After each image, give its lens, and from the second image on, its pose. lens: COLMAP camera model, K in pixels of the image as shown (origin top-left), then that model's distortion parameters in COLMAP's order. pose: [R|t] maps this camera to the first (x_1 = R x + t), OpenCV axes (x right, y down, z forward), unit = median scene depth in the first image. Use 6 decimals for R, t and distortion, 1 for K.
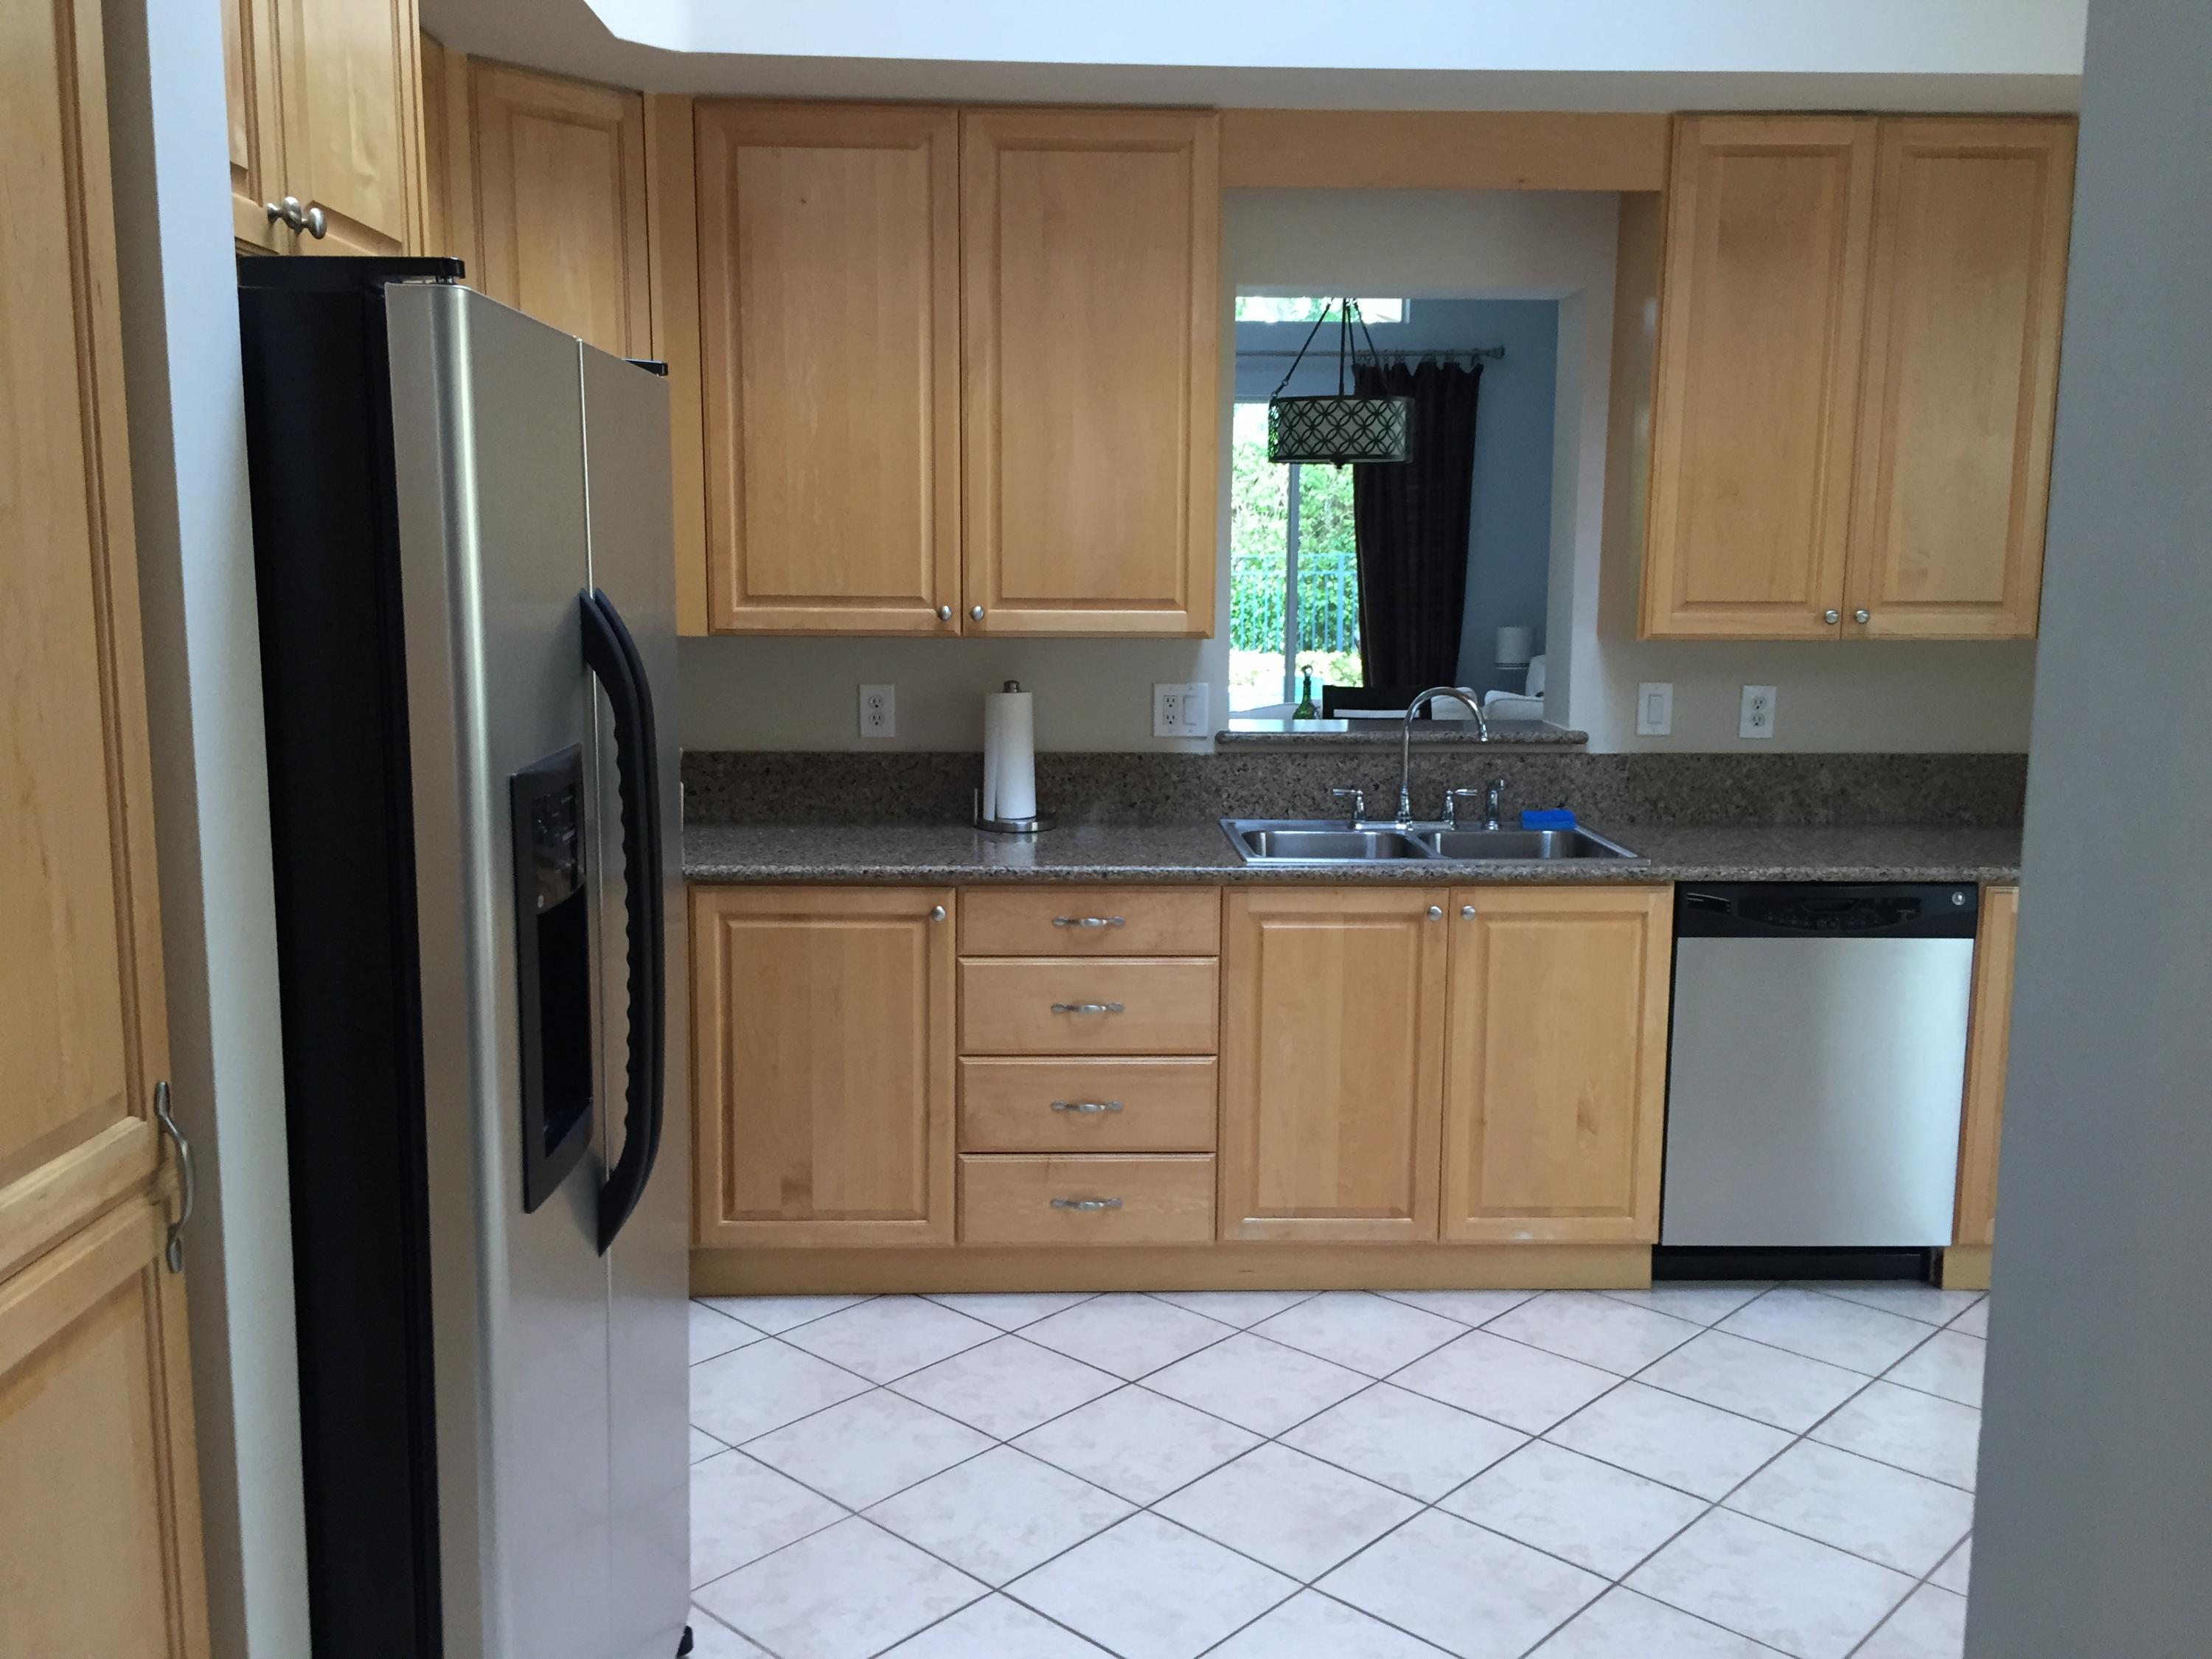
lens RADIAL K [[1897.3, 0, 1106.0], [0, 1897.3, 829.5], [0, 0, 1]] dist [0.081817, -0.003916]
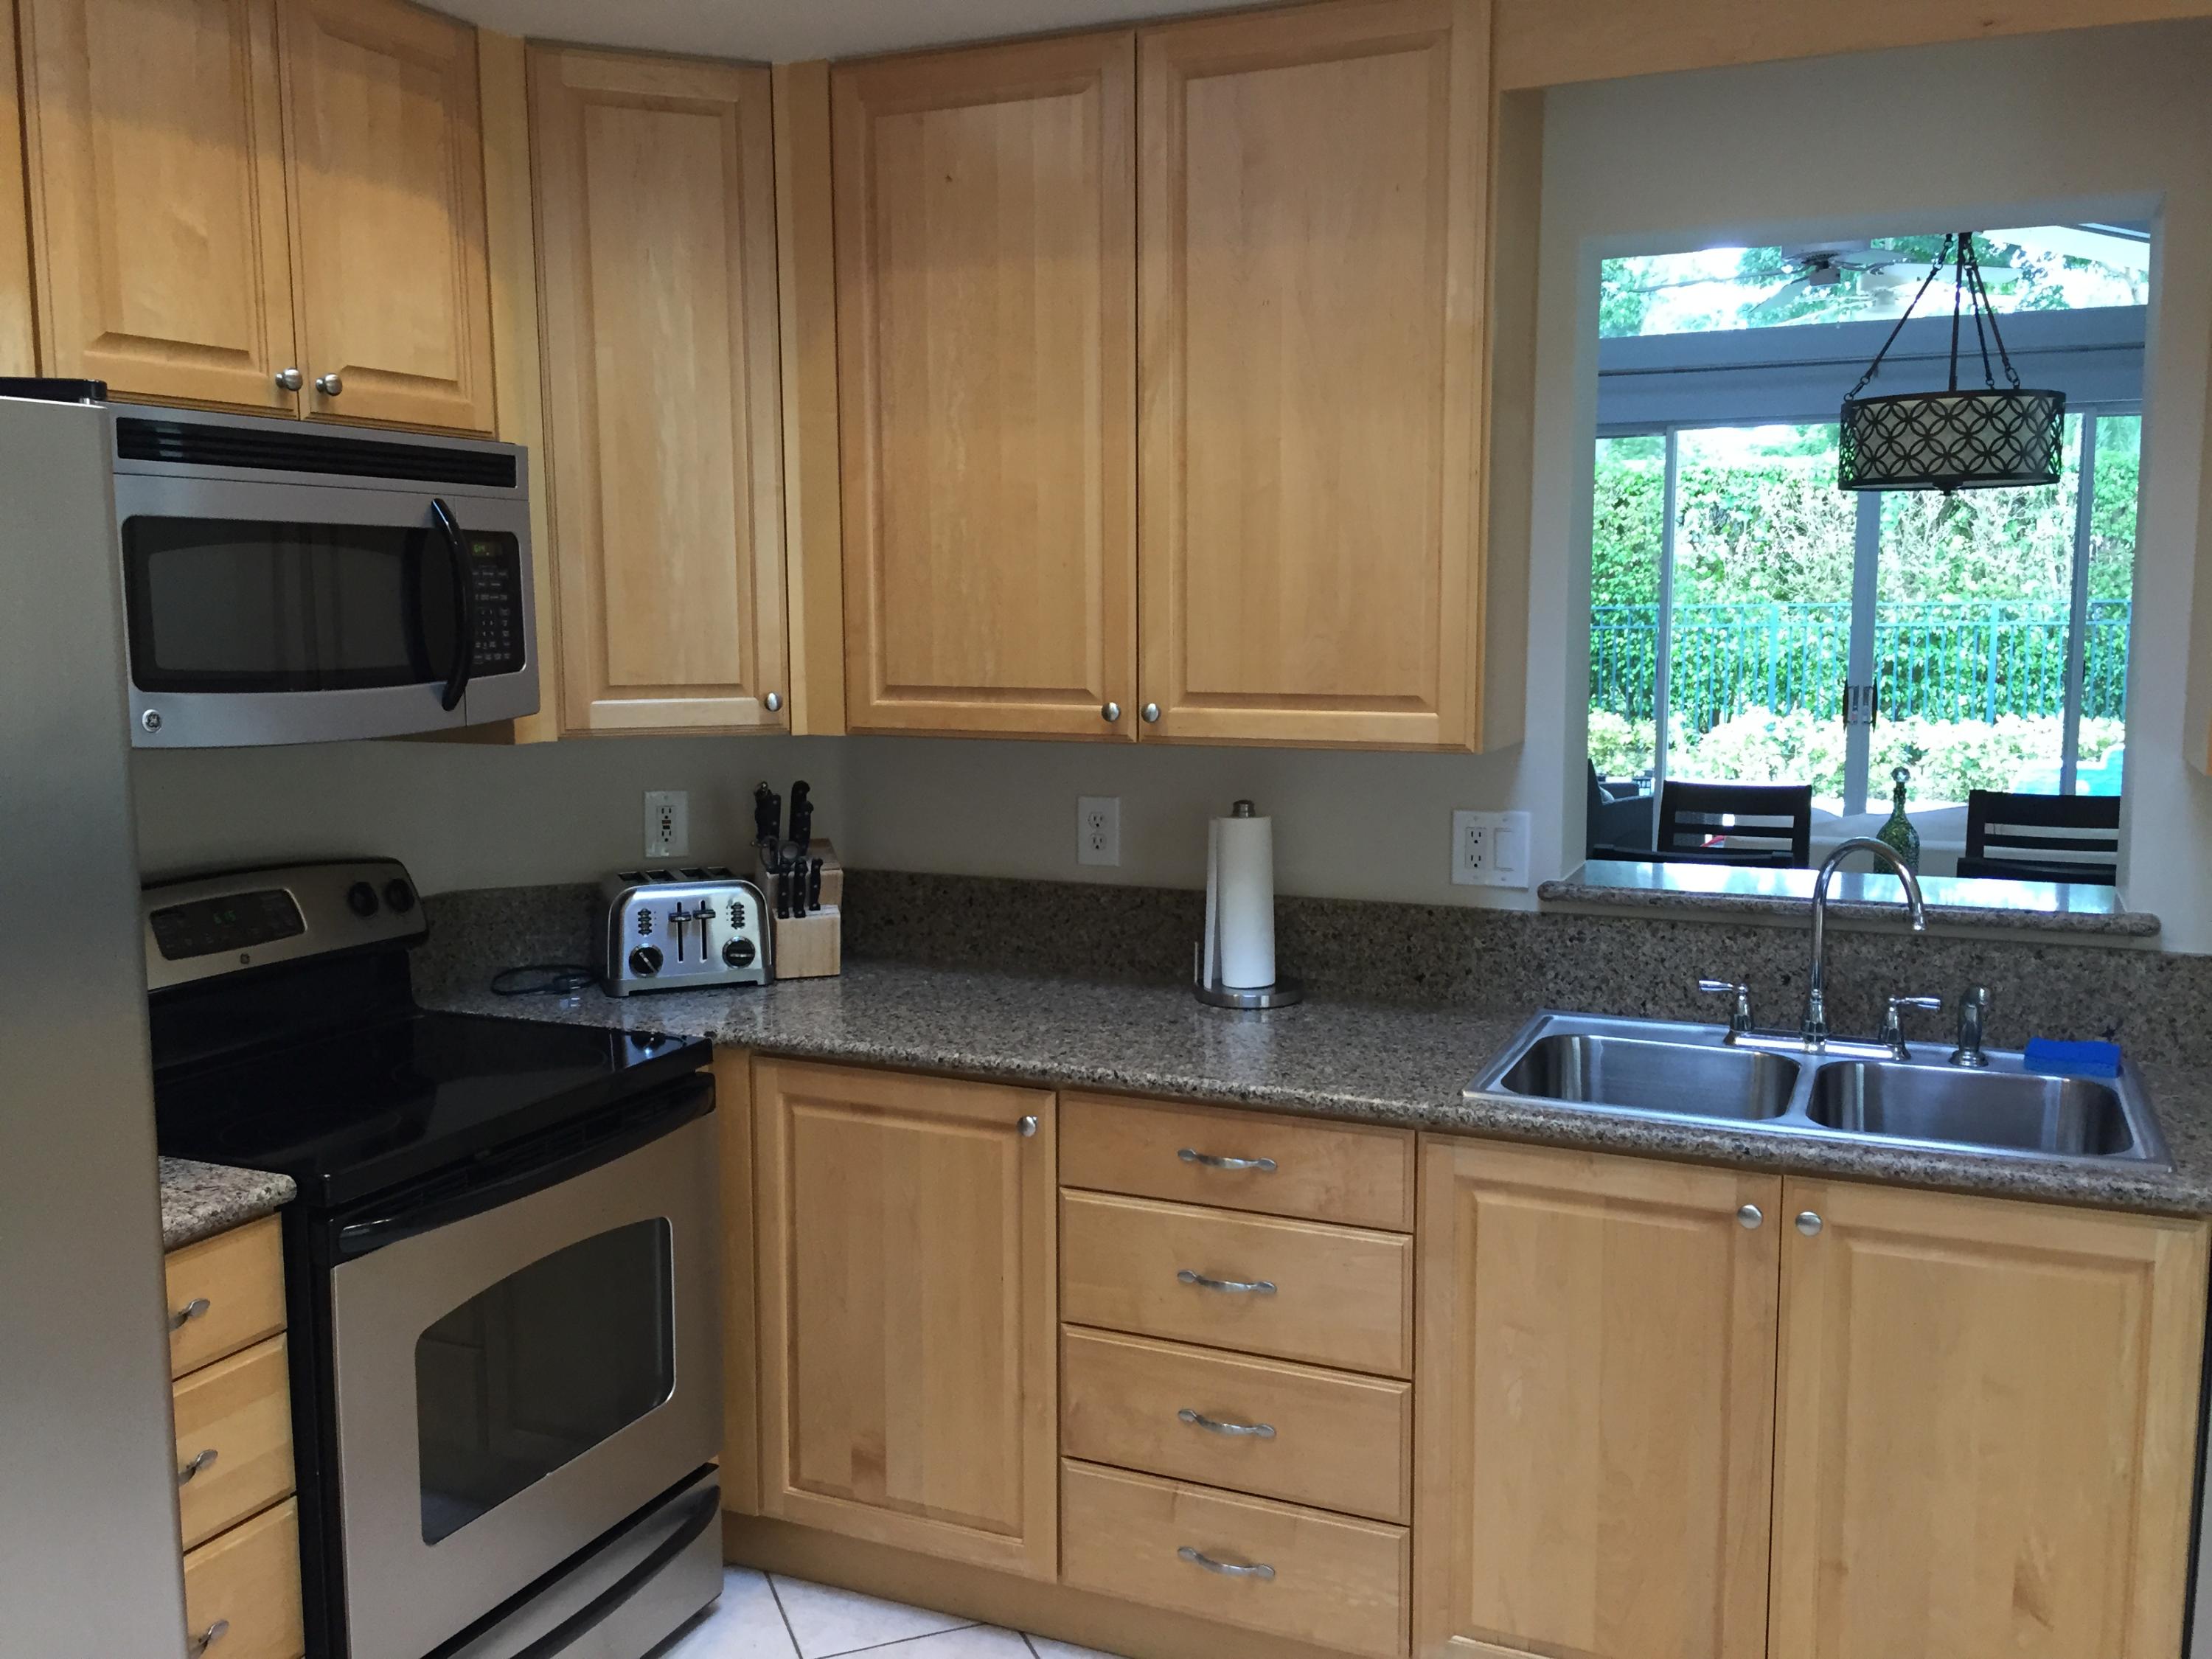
lens RADIAL K [[1901.5, 0, 1106.0], [0, 1901.5, 829.5], [0, 0, 1]] dist [0.098978, -0.136444]
pose [[0.901677, 0.043150, -0.430251, 0.233266], [-0.053848, 0.998468, -0.012713, -0.057849], [0.429043, 0.034632, 0.902620, 0.326979]]
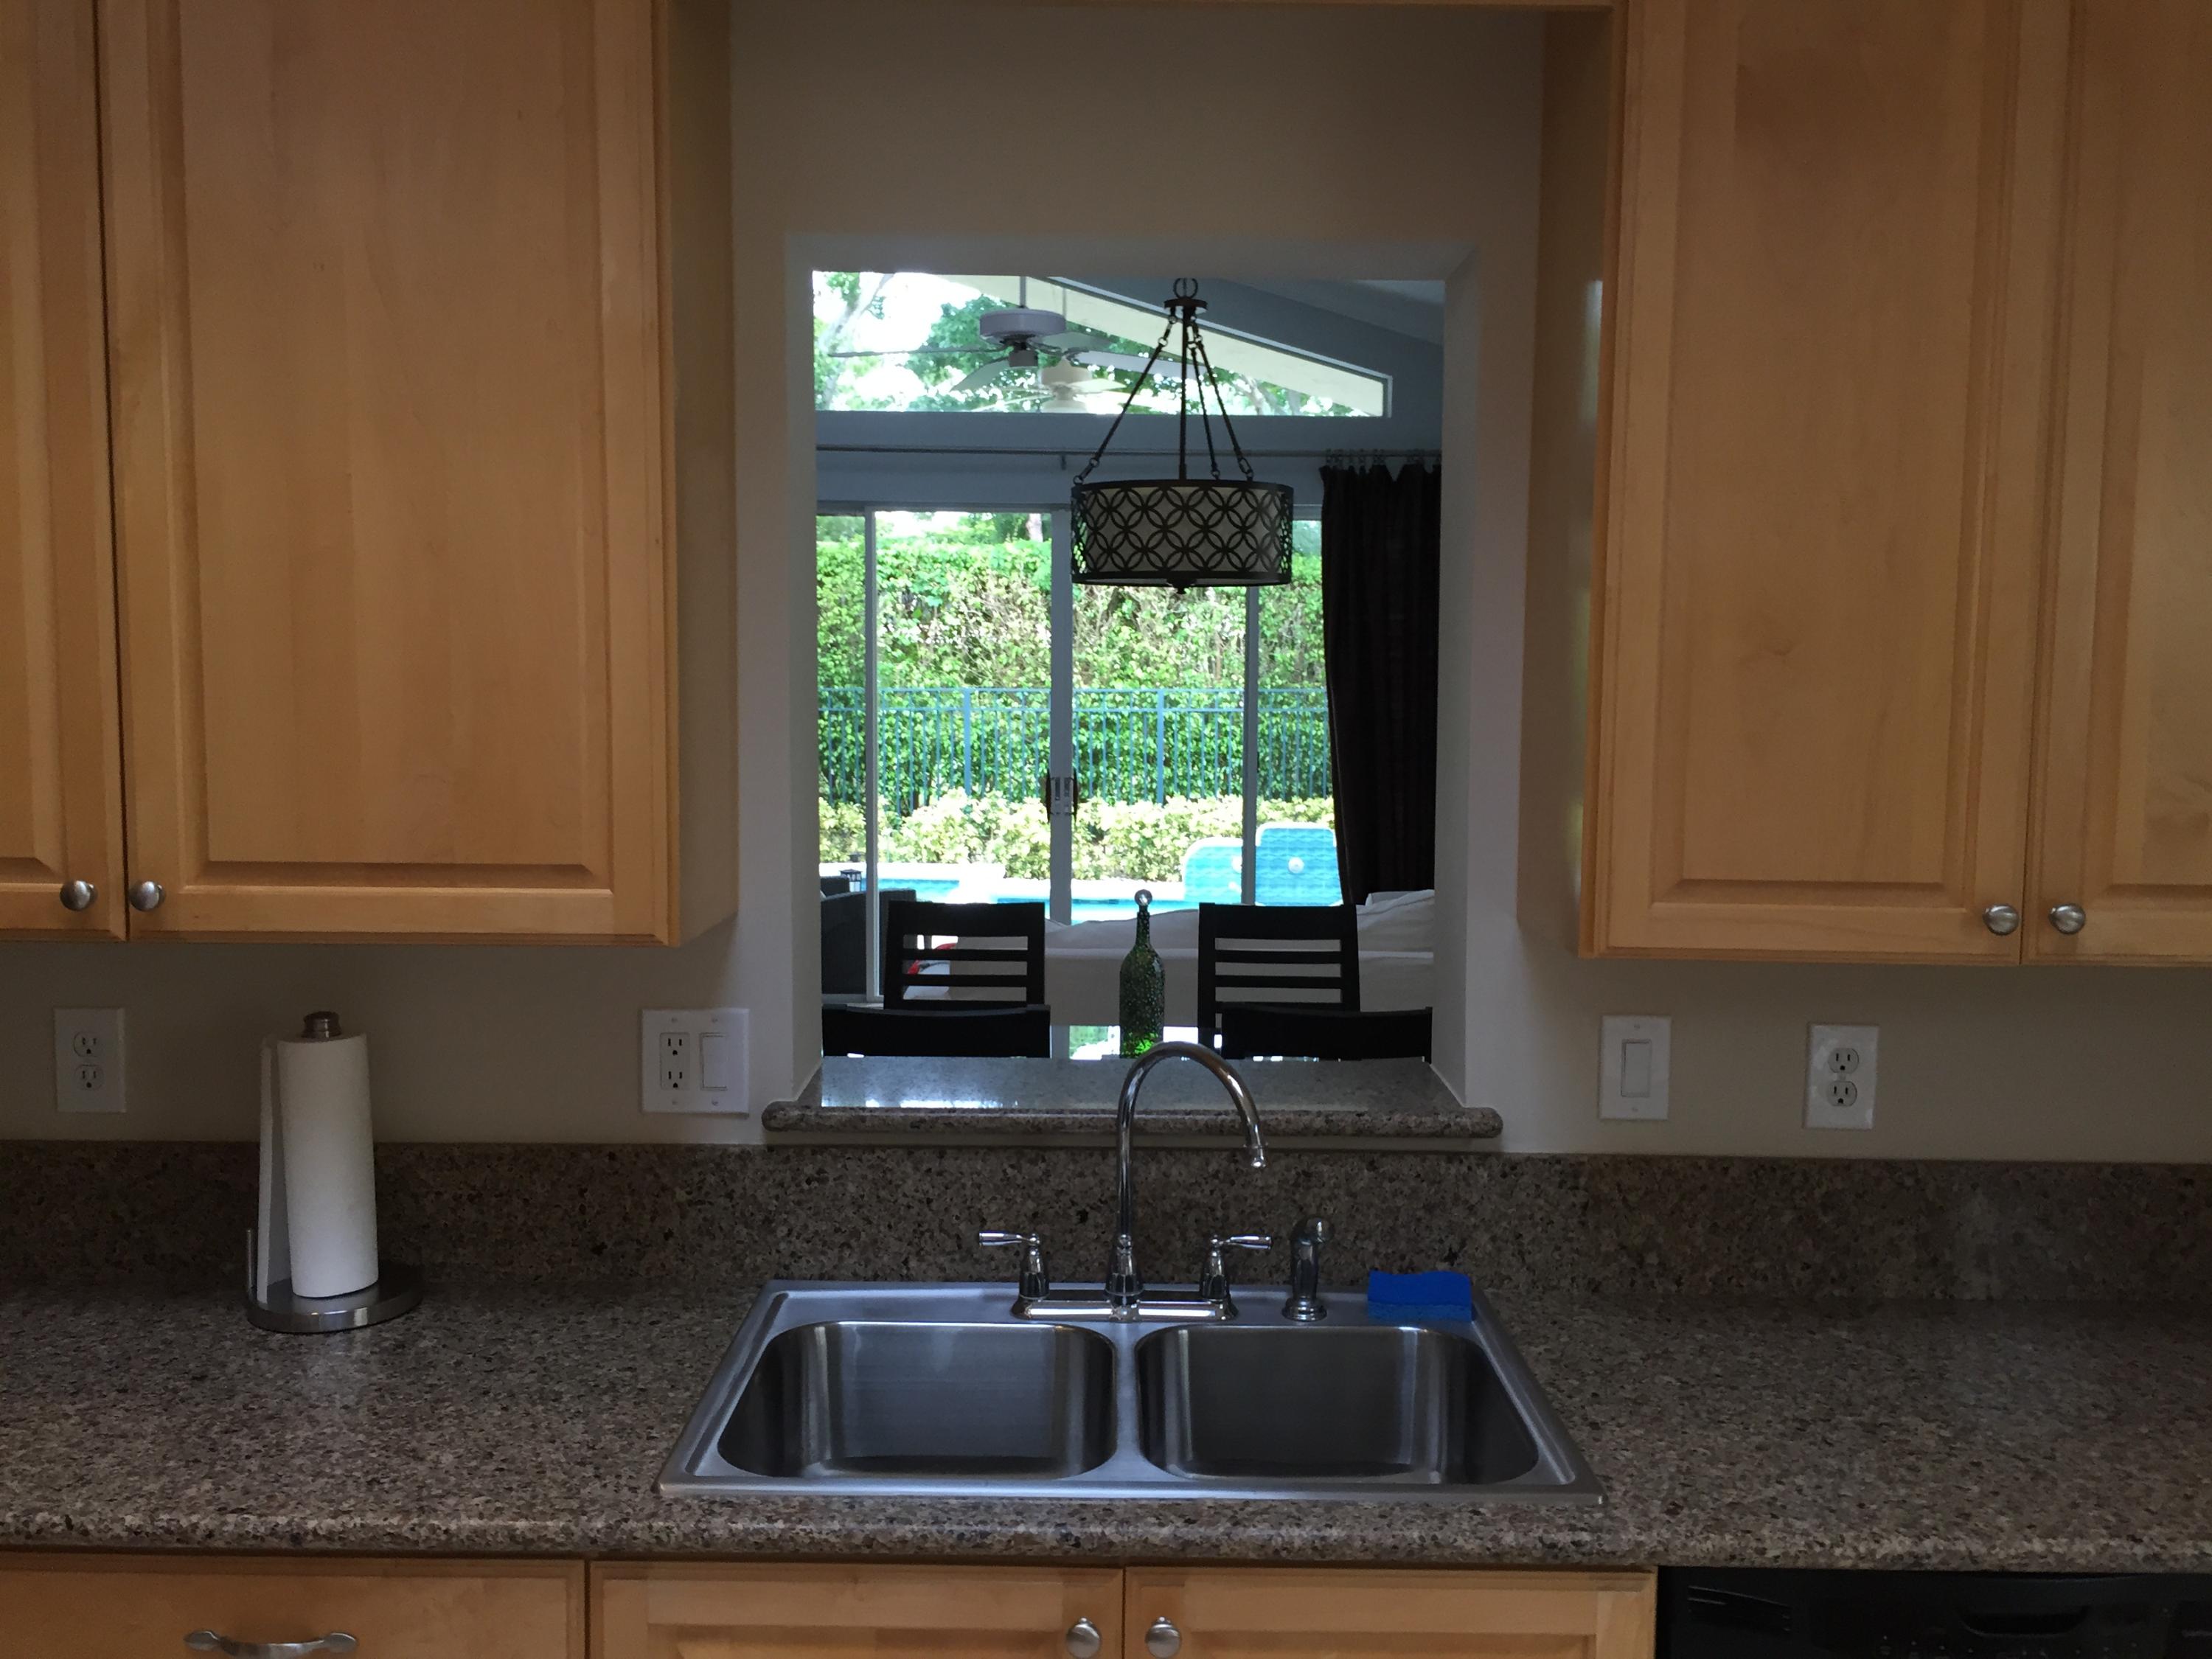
lens RADIAL K [[1901.5, 0, 1106.0], [0, 1901.5, 829.5], [0, 0, 1]] dist [0.098978, -0.136444]
pose [[0.999386, 0.006738, -0.034395, 0.180295], [-0.008921, 0.997928, -0.063716, -0.100935], [0.033894, 0.063983, 0.997375, 0.533602]]
